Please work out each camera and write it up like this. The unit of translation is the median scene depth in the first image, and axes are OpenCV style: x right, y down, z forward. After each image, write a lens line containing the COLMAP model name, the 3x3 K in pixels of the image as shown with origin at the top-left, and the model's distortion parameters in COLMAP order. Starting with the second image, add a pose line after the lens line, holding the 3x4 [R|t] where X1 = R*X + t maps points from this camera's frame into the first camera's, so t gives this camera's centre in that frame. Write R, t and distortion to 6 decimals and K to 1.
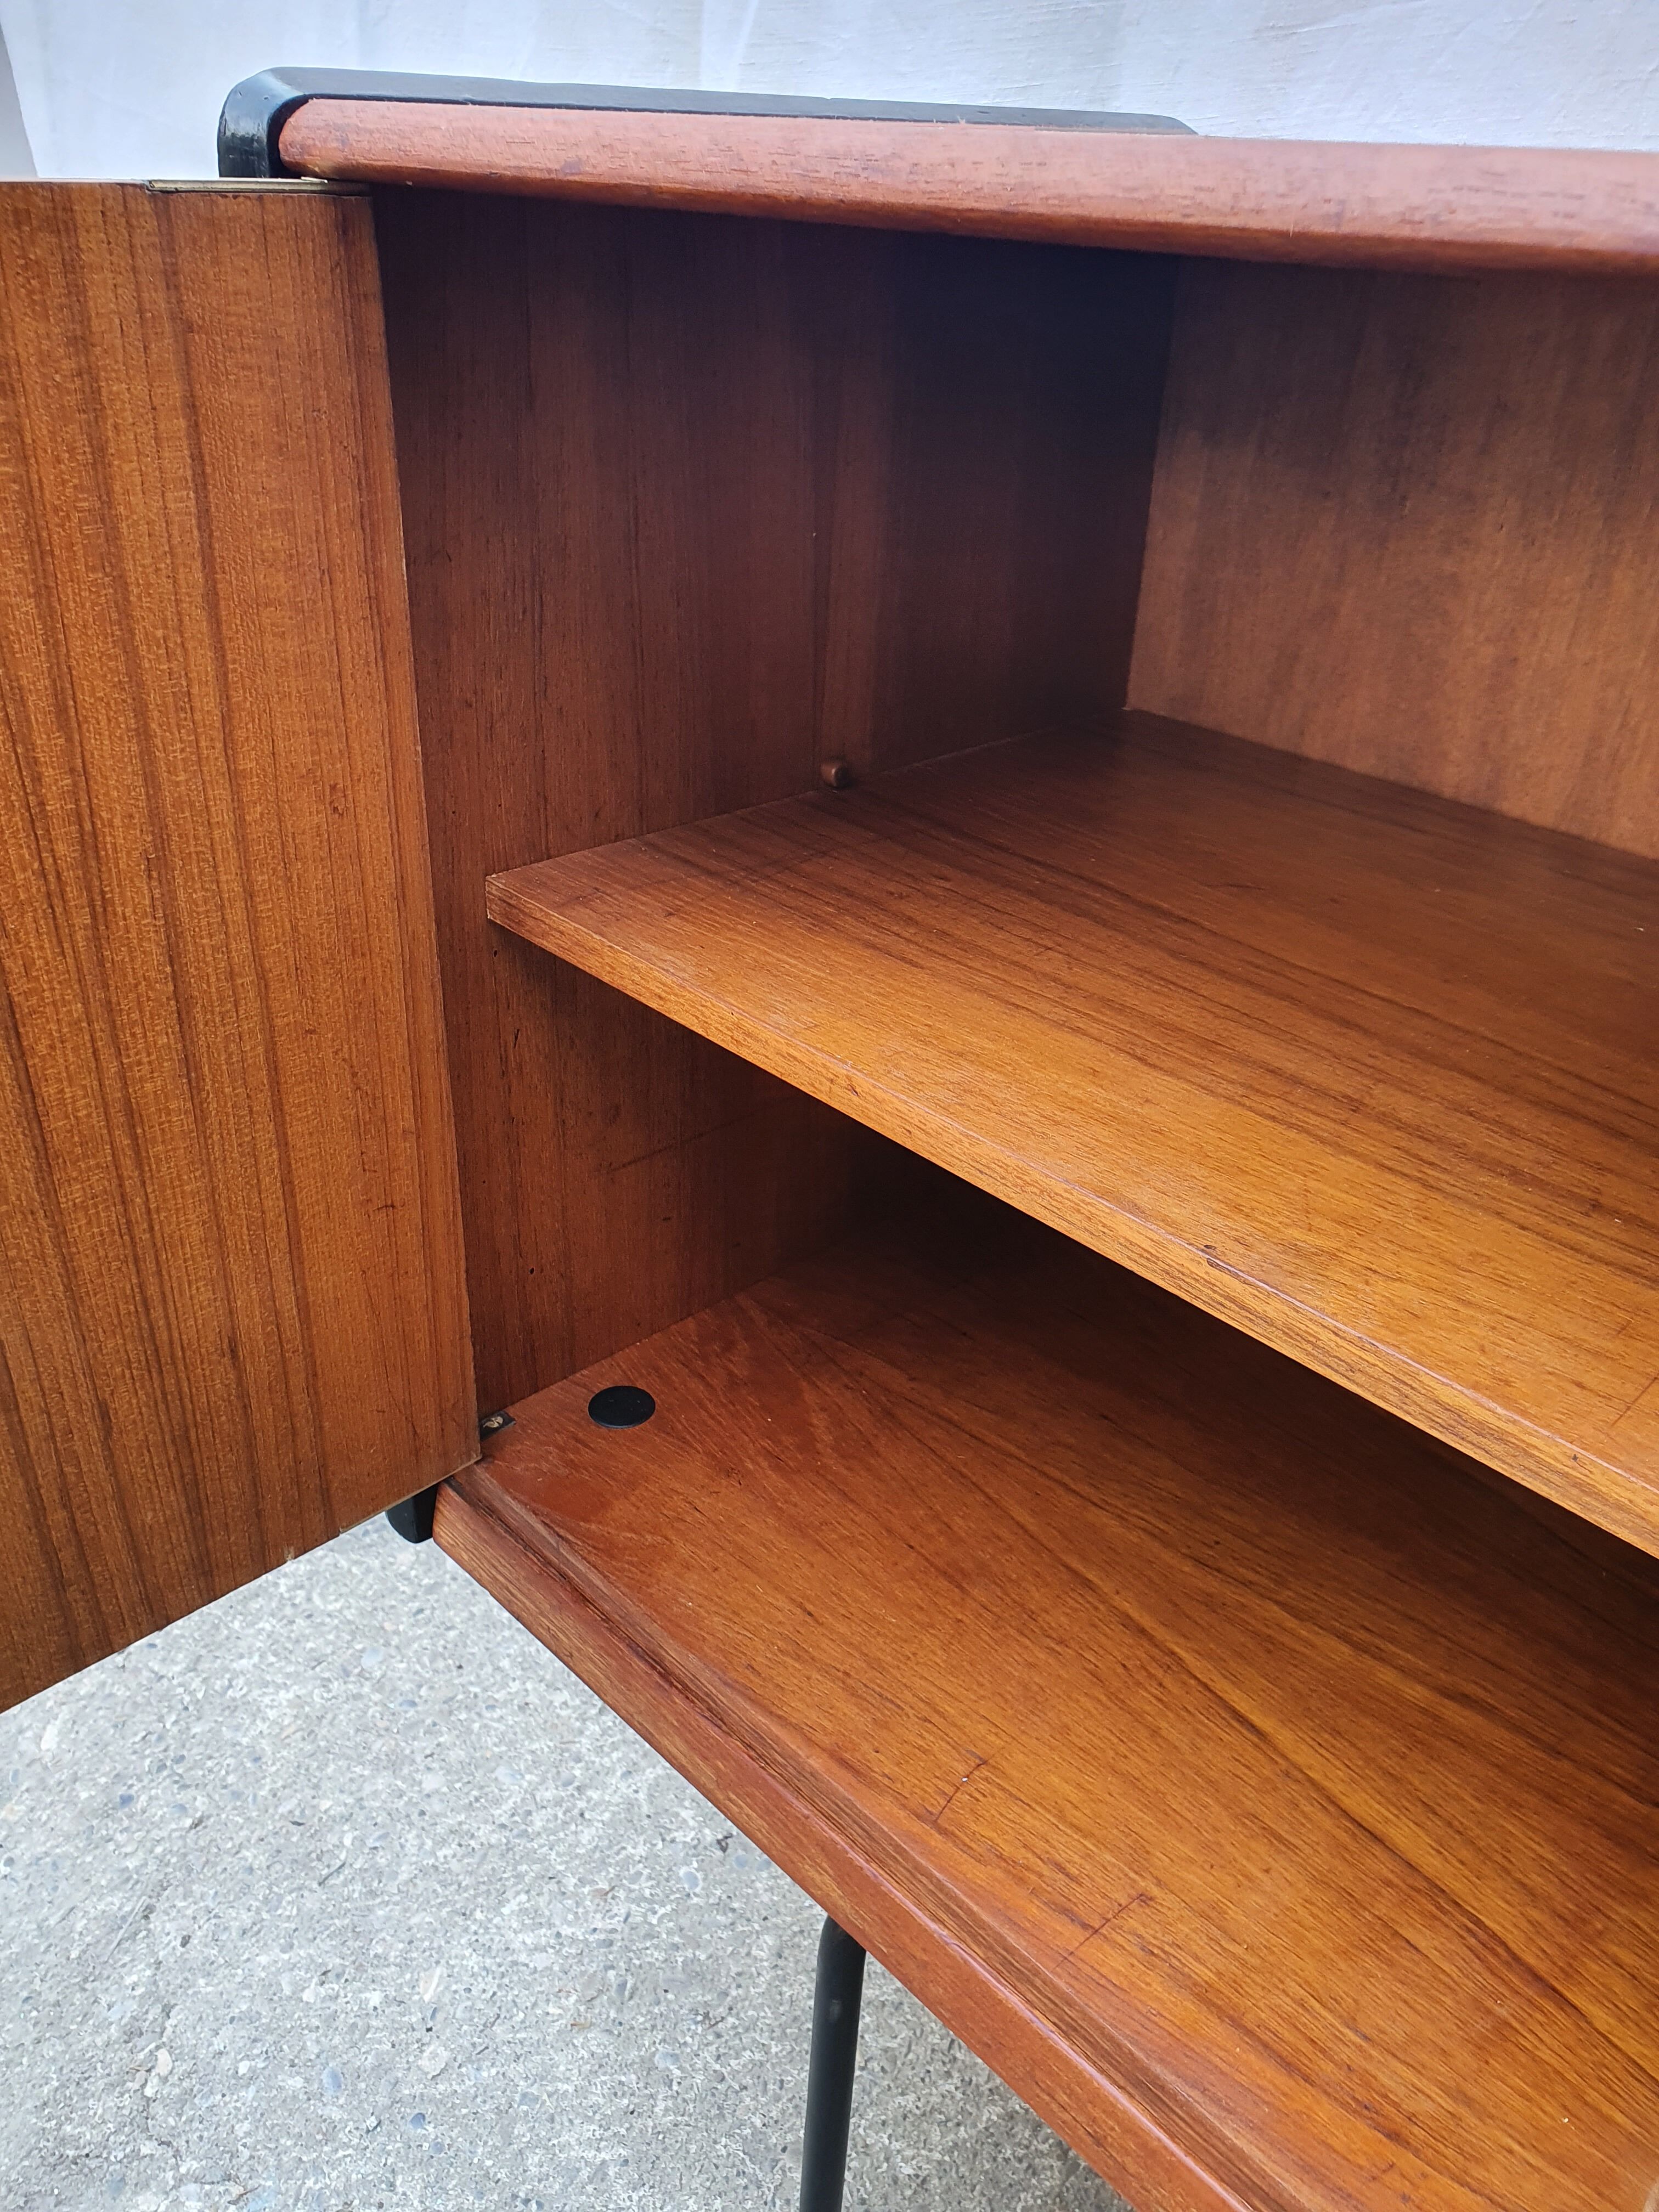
lens RADIAL K [[1629.8, 0, 833.1], [0, 1629.8, 1060.1], [0, 0, 1]] dist [-0.024757, 0.025562]
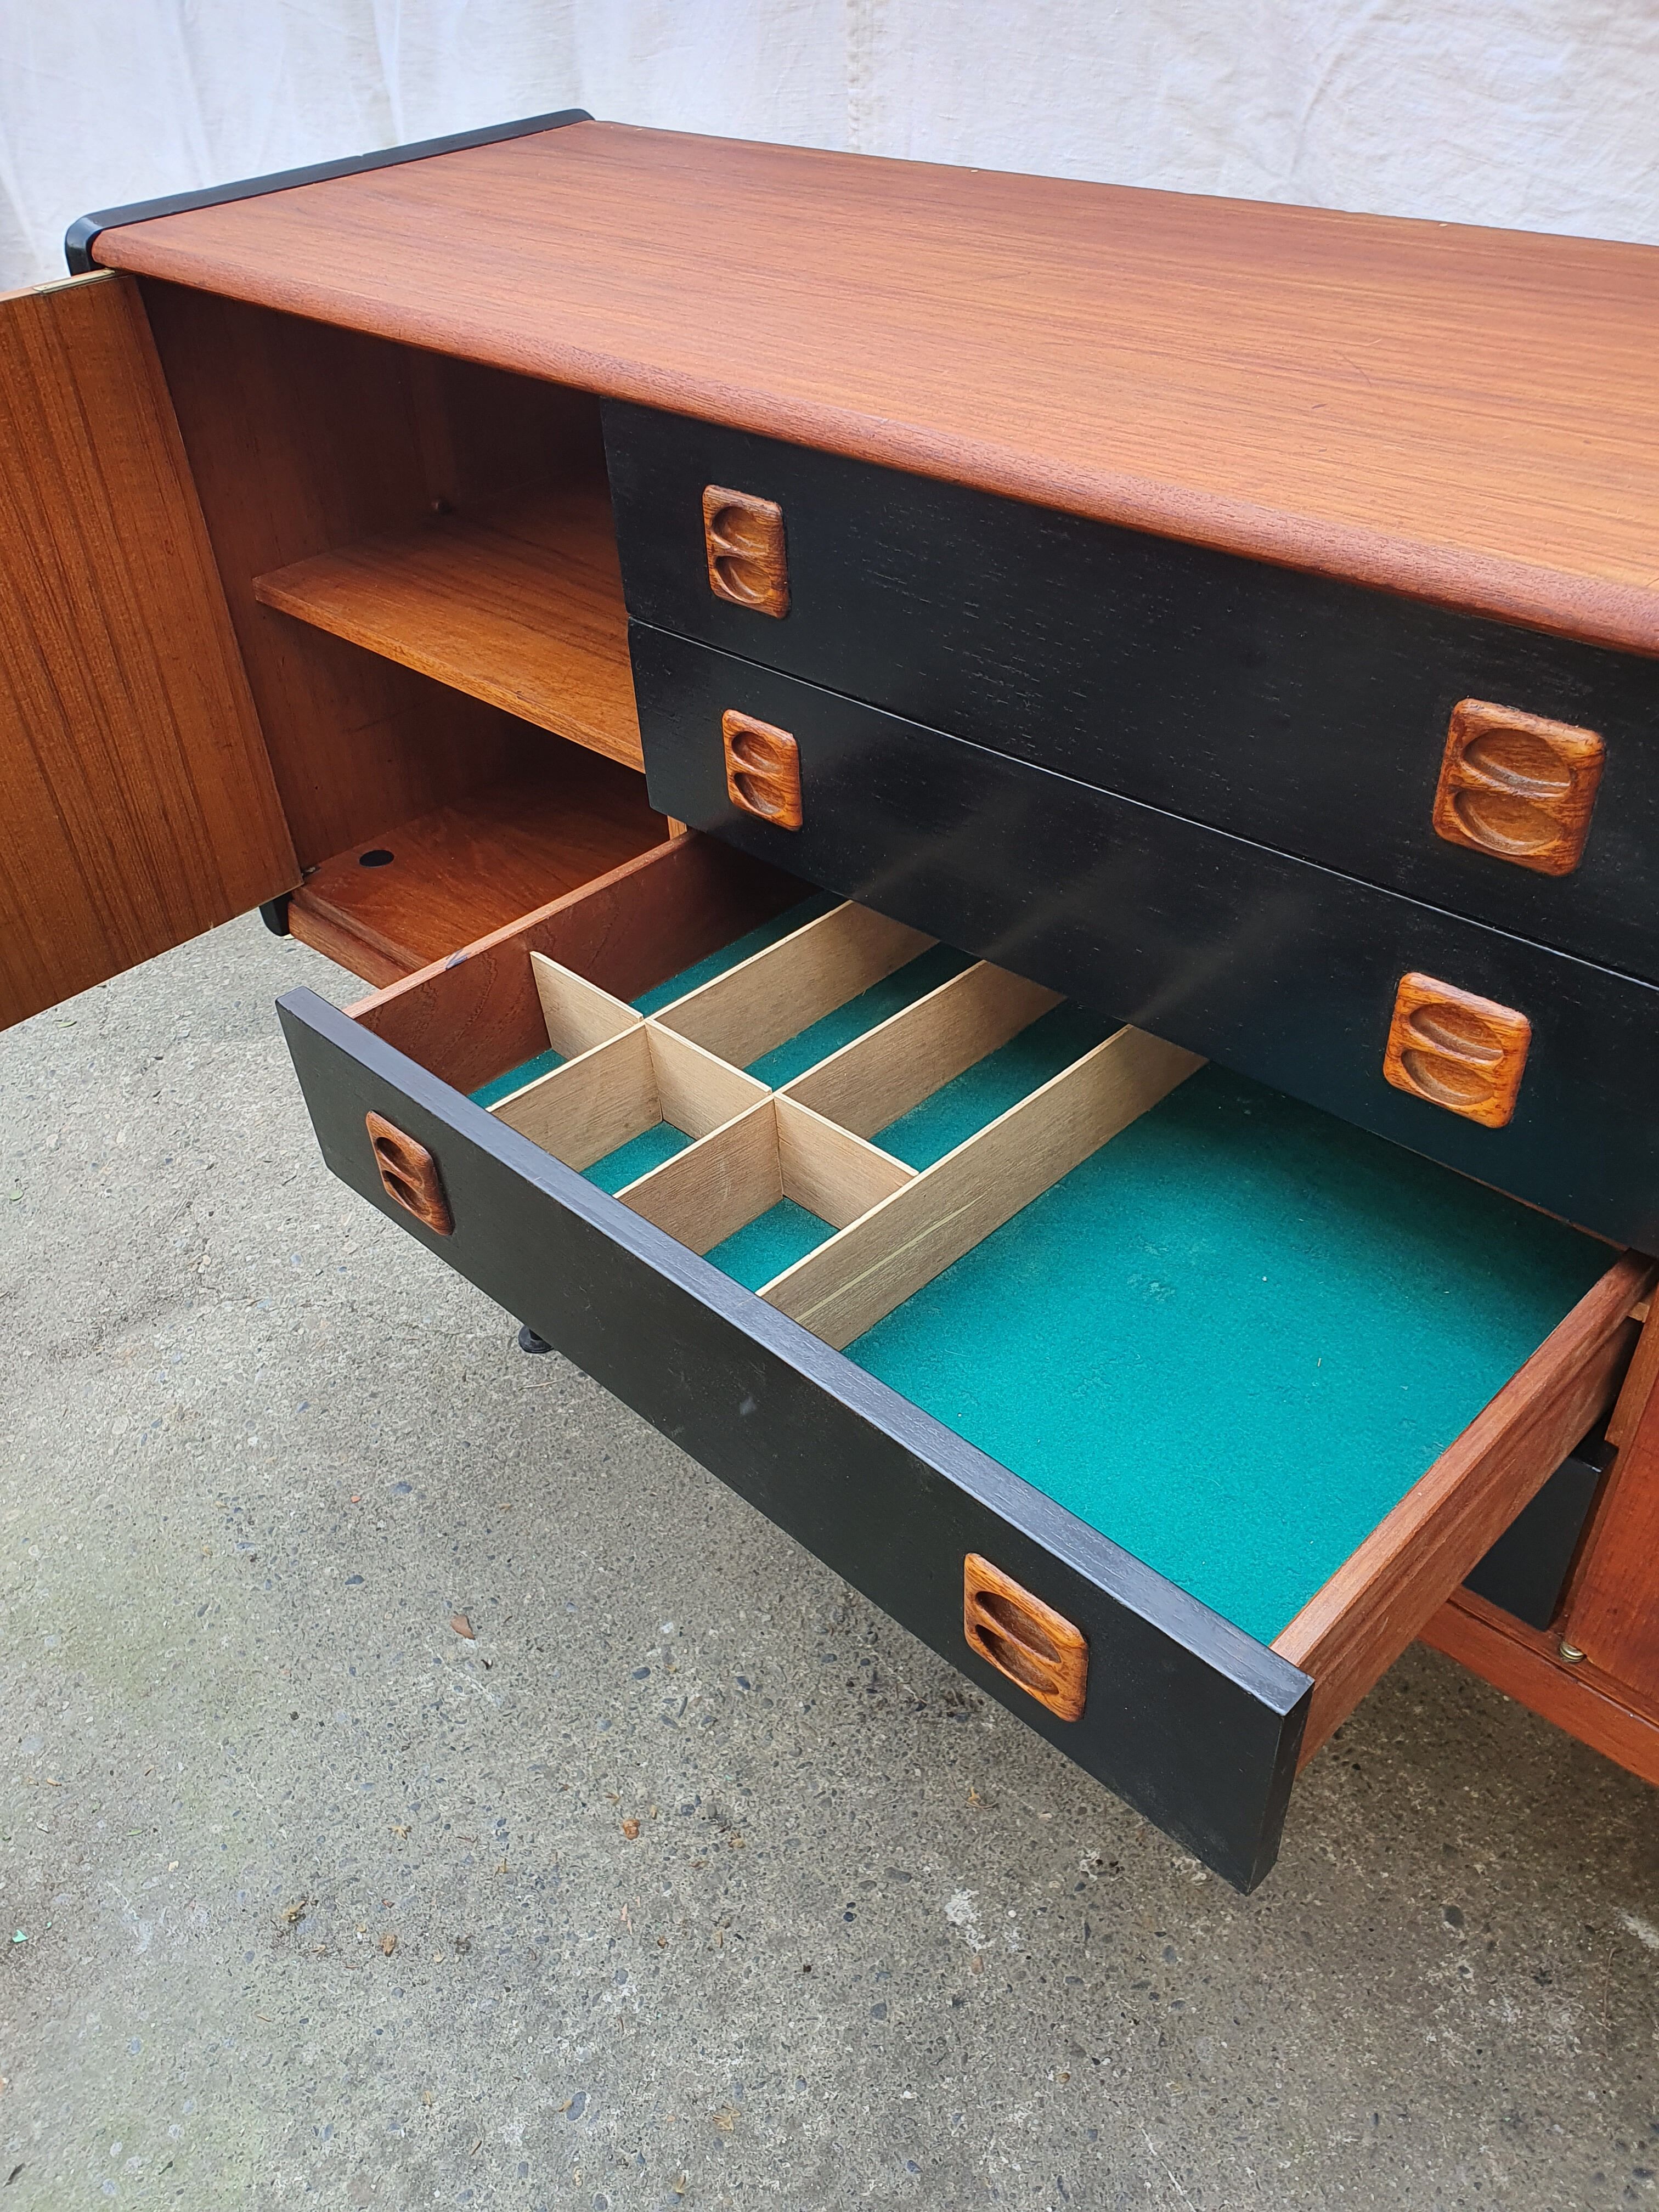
lens RADIAL K [[1686.8, 0, 829.5], [0, 1686.8, 1106.0], [0, 0, 1]] dist [-0.046656, 0.053130]
pose [[0.995823, -0.087518, -0.026012, 0.576189], [0.090765, 0.979783, 0.178288, 0.257628], [0.009882, -0.179904, 0.983635, -1.350892]]
